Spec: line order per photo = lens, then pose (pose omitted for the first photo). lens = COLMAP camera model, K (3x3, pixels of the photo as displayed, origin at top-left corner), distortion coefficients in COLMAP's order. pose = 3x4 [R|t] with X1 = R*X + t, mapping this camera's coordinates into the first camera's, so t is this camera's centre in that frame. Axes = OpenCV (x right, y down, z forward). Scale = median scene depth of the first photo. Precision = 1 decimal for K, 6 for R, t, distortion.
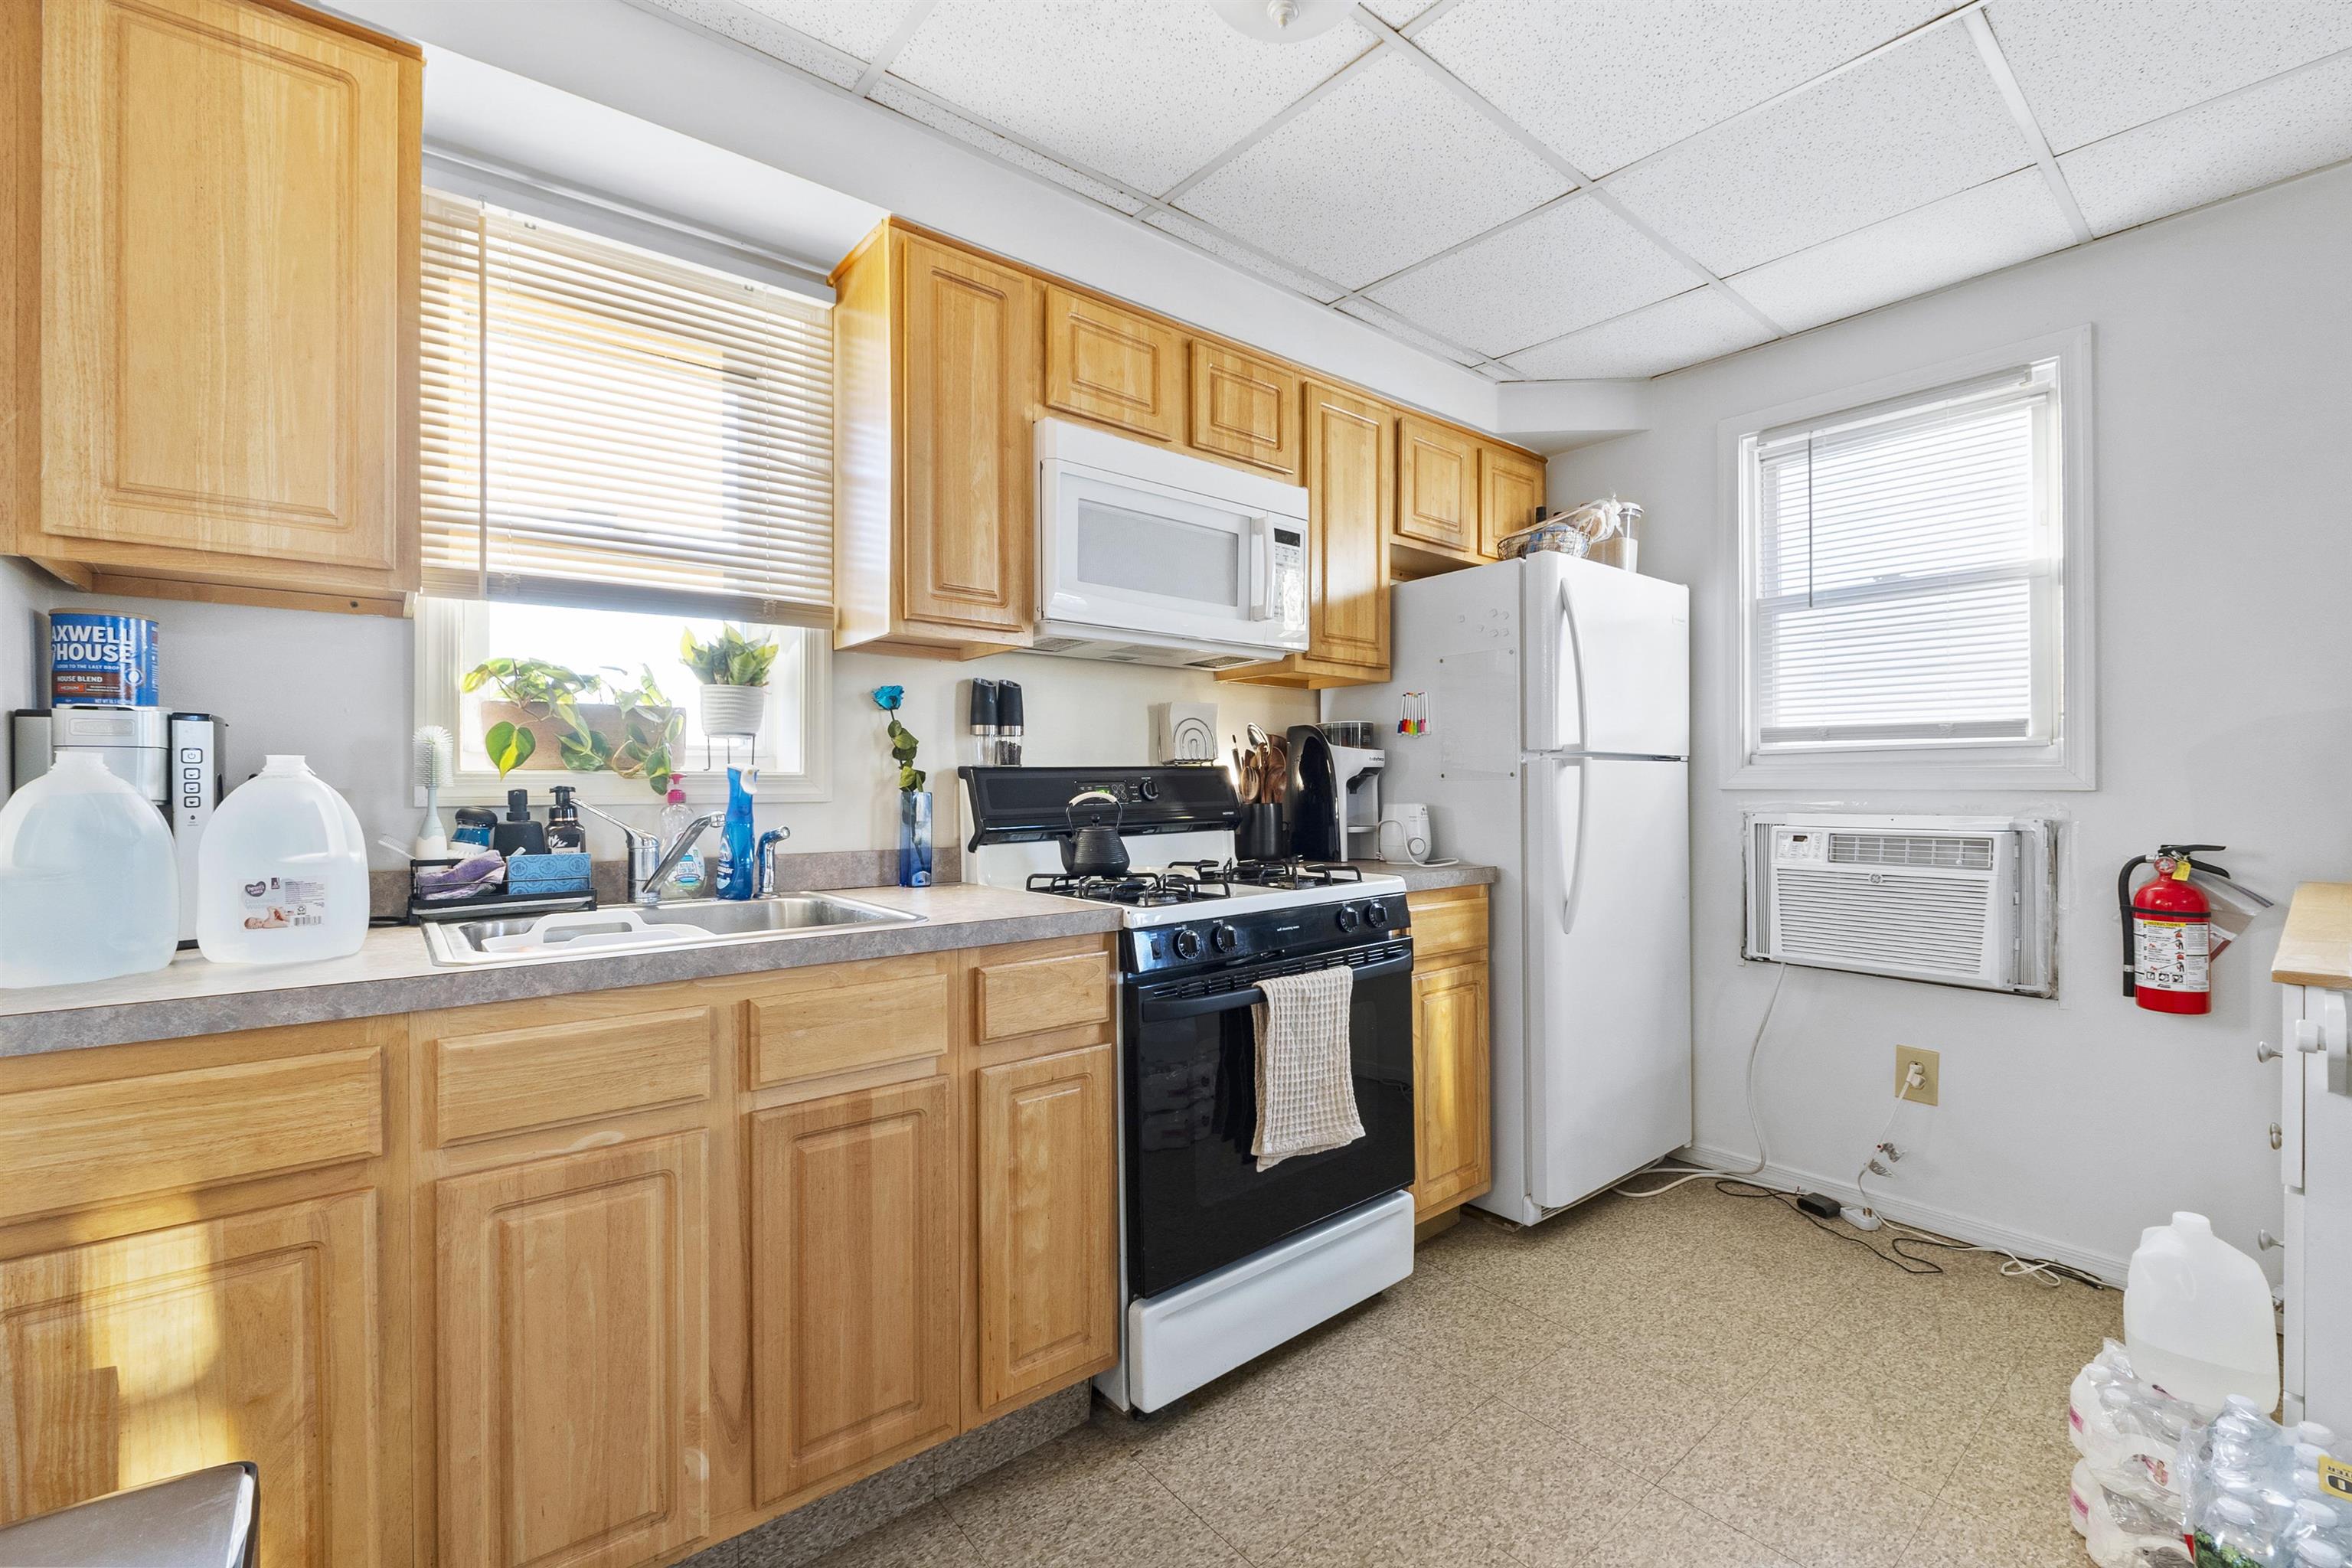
lens RADIAL K [[995.2, 0, 1176.0], [0, 995.2, 784.0], [0, 0, 1]] dist [-0.003303, -0.000707]
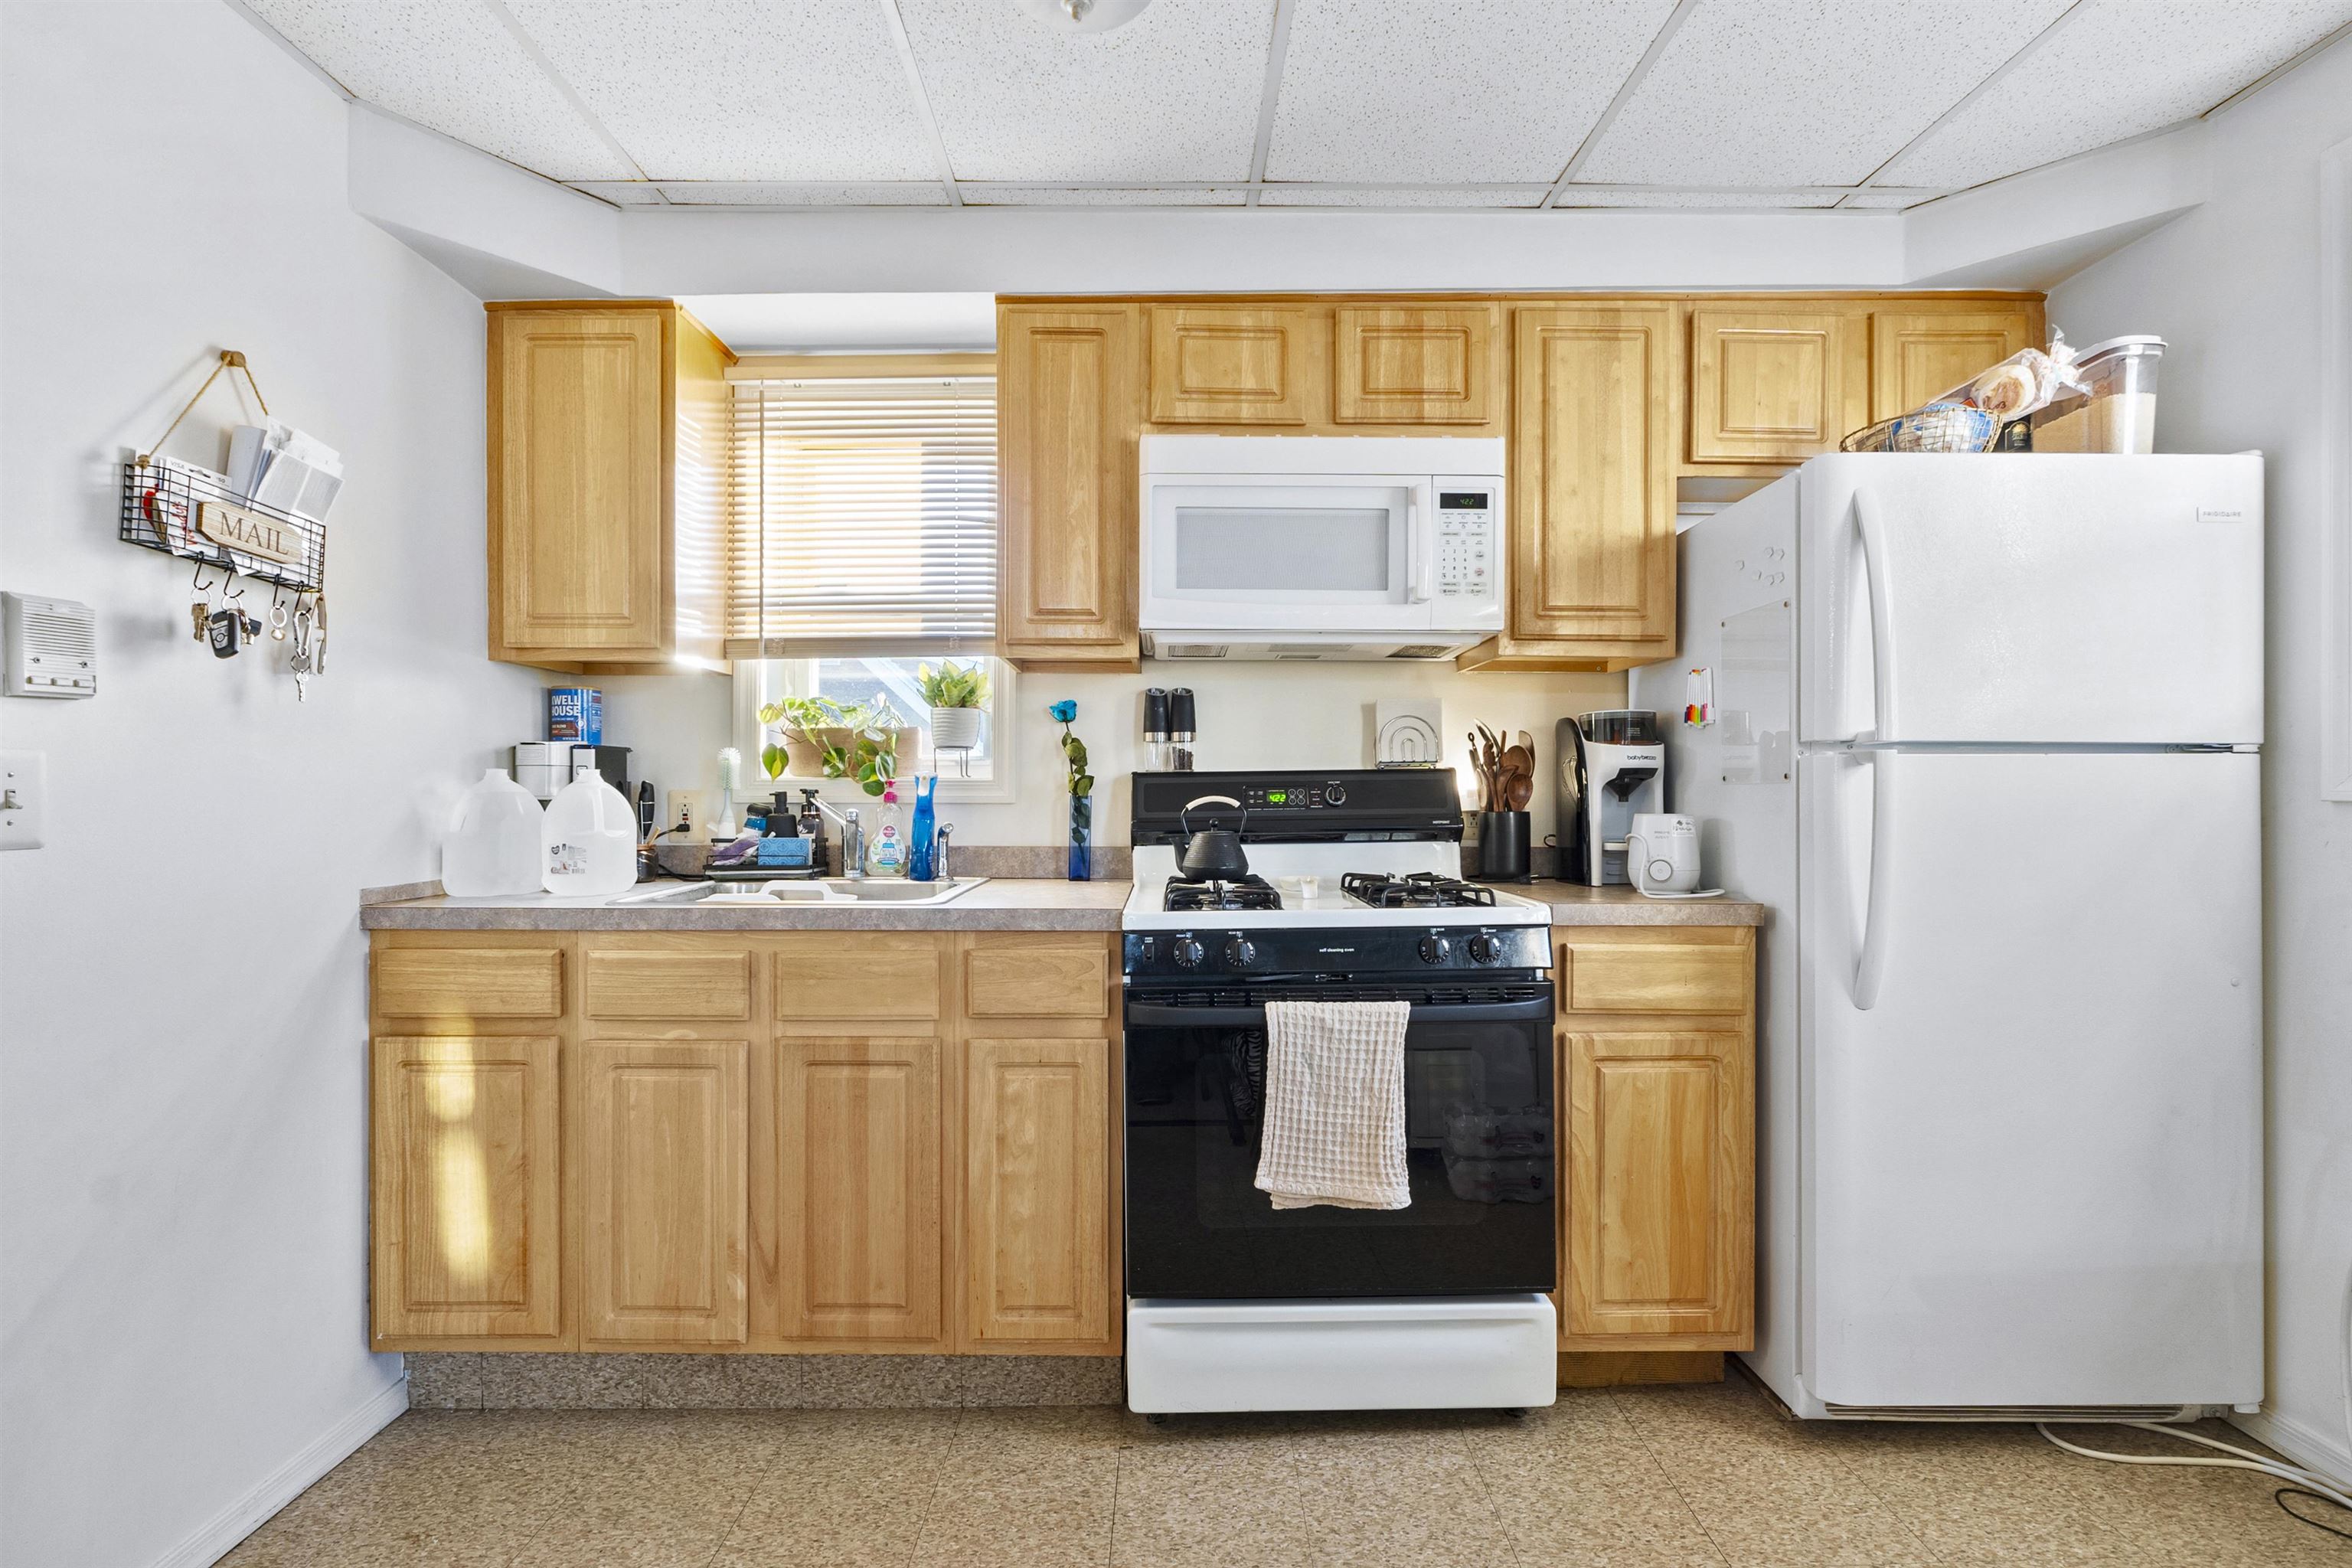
lens RADIAL K [[1028.0, 0, 1171.0], [0, 1028.0, 789.0], [0, 0, 1]] dist [-0.001463, -0.000469]
pose [[0.774054, 0.003019, -0.633113, 0.615778], [-0.002839, 0.999995, 0.001298, -0.000914], [0.633114, 0.000792, 0.774059, 0.202027]]
